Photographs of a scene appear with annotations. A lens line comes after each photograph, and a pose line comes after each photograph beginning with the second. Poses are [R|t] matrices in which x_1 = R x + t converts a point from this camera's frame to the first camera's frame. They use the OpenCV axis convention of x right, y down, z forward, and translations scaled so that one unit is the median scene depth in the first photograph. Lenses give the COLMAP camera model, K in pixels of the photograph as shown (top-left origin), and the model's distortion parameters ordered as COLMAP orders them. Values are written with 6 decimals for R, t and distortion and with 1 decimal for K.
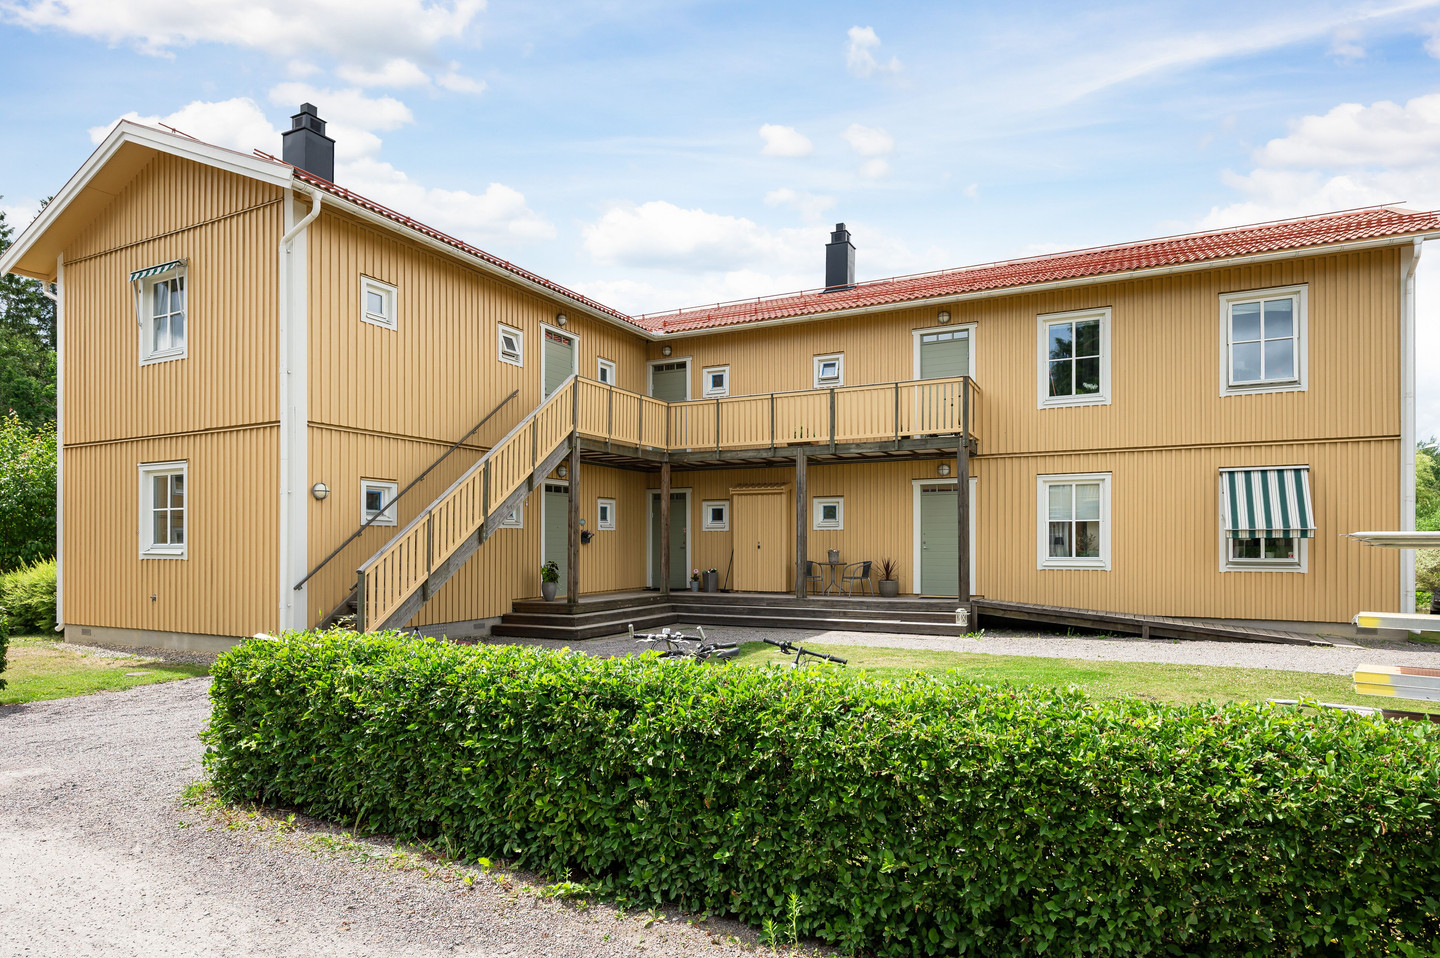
lens RADIAL K [[812.7, 0, 720.0], [0, 812.7, 527.5], [0, 0, 1]] dist [0.001103, -0.000323]
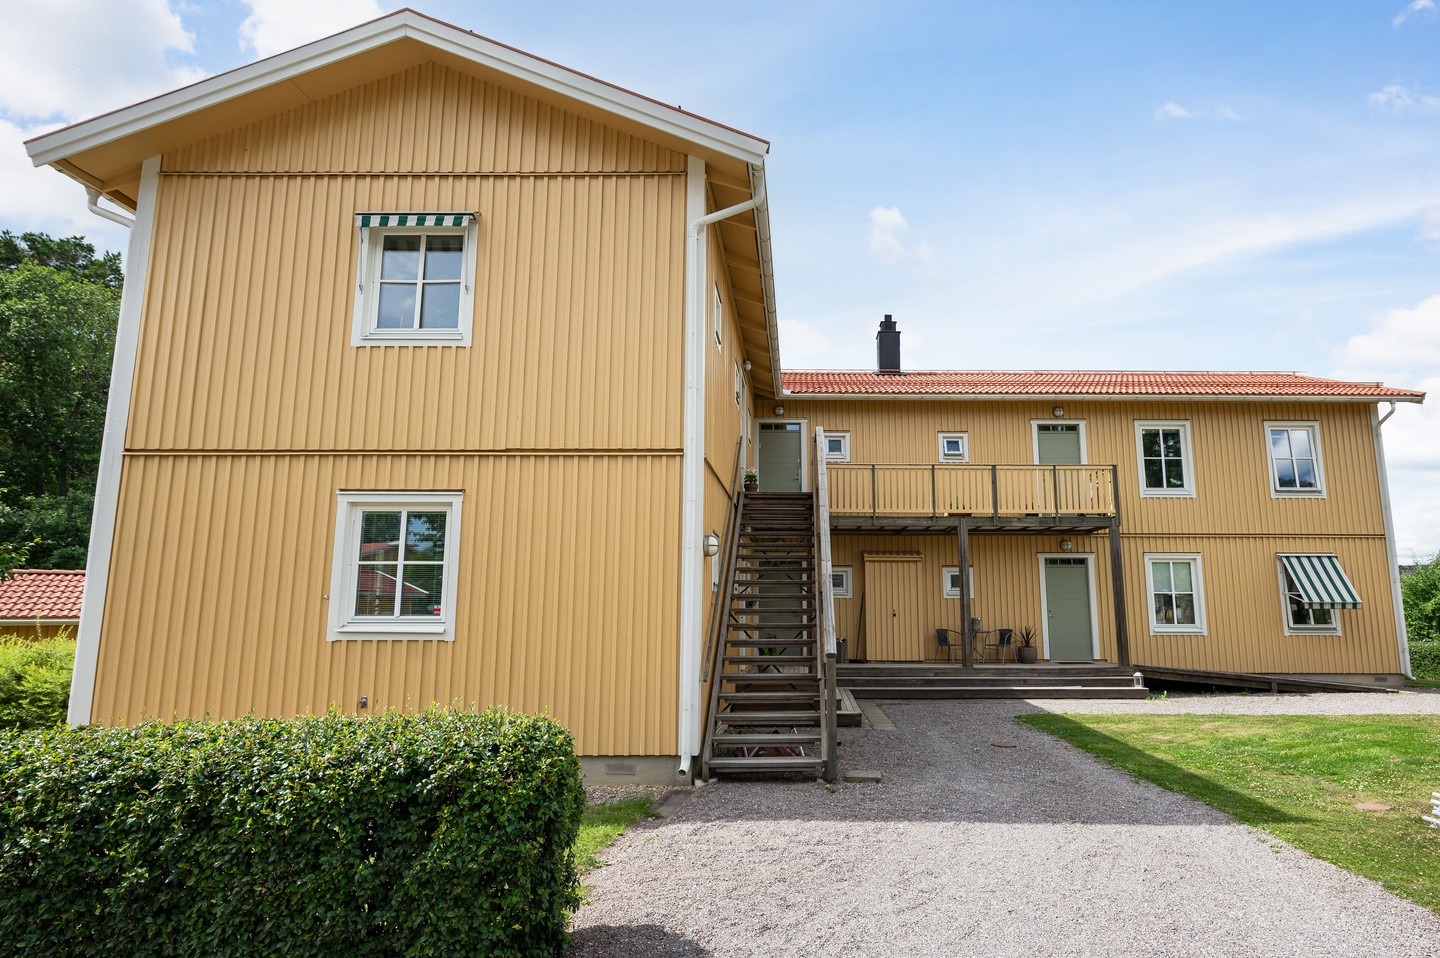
lens RADIAL K [[758.4, 0, 719.8], [0, 758.4, 482.7], [0, 0, 1]] dist [0.004991, 0.001047]
pose [[0.890293, 0.075120, 0.449149, -0.664194], [-0.011682, 0.989743, -0.142378, -0.002177], [-0.455238, 0.121512, 0.882040, 0.304659]]
